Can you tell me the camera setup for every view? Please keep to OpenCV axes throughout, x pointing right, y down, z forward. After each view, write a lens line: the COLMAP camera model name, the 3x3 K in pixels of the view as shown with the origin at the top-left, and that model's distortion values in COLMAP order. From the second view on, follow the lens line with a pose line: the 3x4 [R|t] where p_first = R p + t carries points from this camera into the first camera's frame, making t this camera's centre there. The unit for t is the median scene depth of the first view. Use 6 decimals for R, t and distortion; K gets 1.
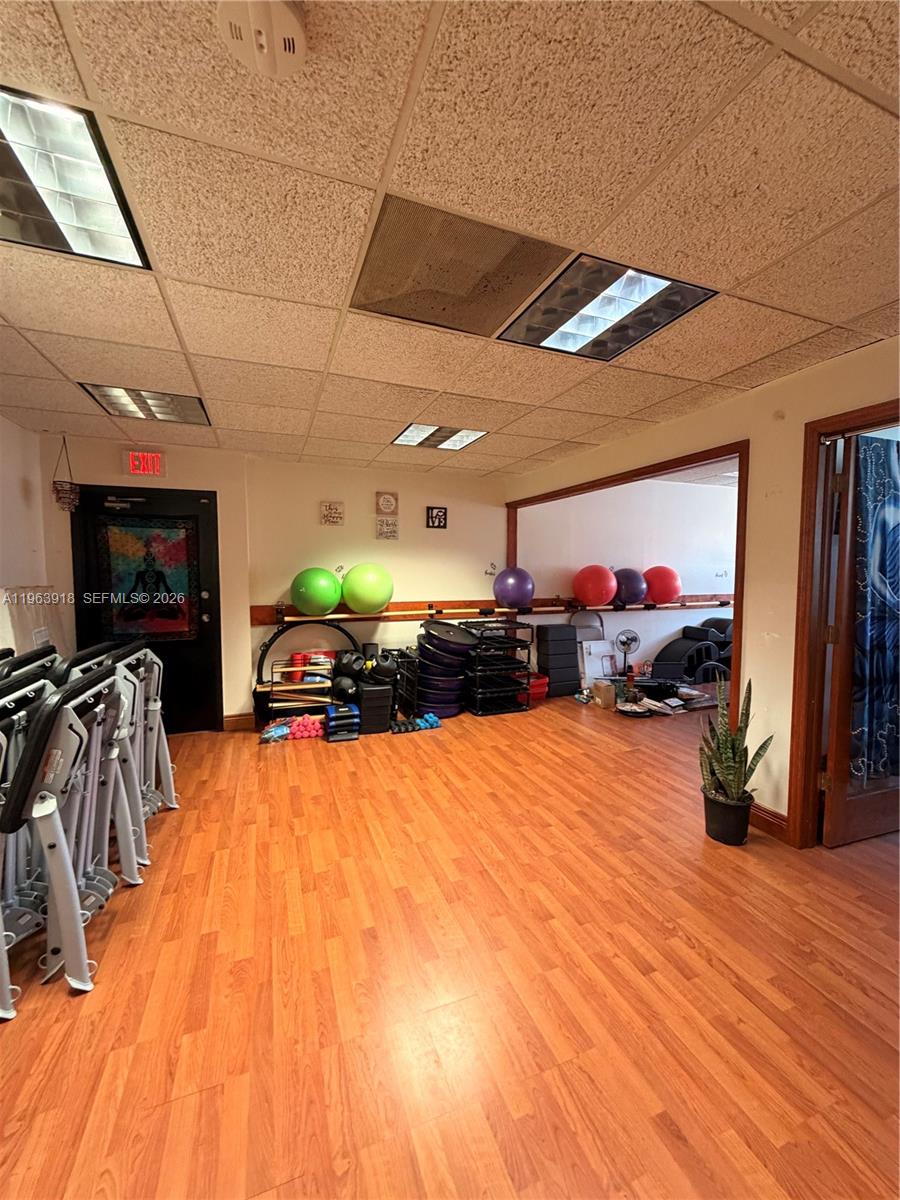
lens RADIAL K [[478.0, 0, 449.9], [0, 478.0, 596.5], [0, 0, 1]] dist [0.000546, 0.000390]
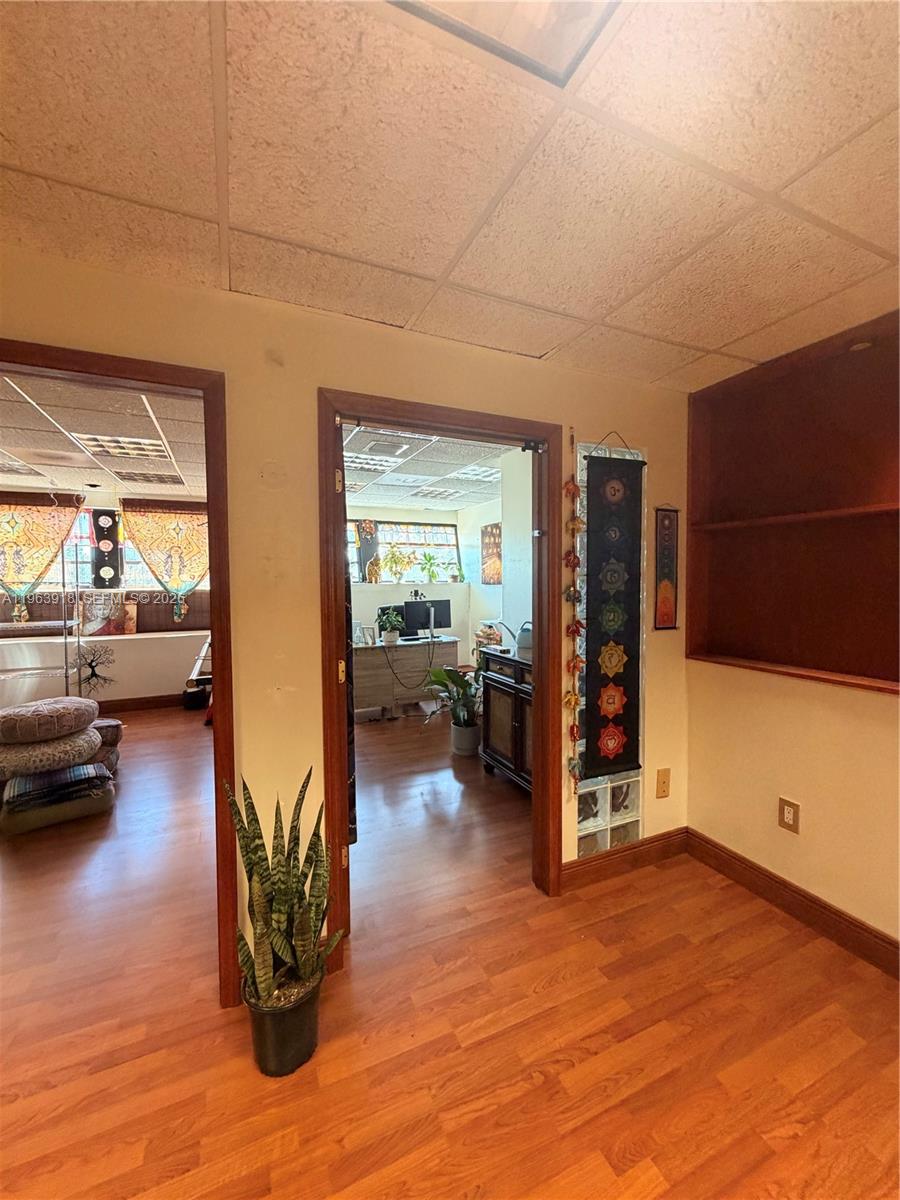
lens RADIAL K [[478.0, 0, 449.9], [0, 478.0, 596.5], [0, 0, 1]] dist [0.000546, 0.000390]
pose [[-0.052923, -0.045303, 0.997570, 0.002375], [0.061810, 0.996906, 0.048552, -0.069068], [-0.996684, 0.064229, -0.049959, 0.831229]]
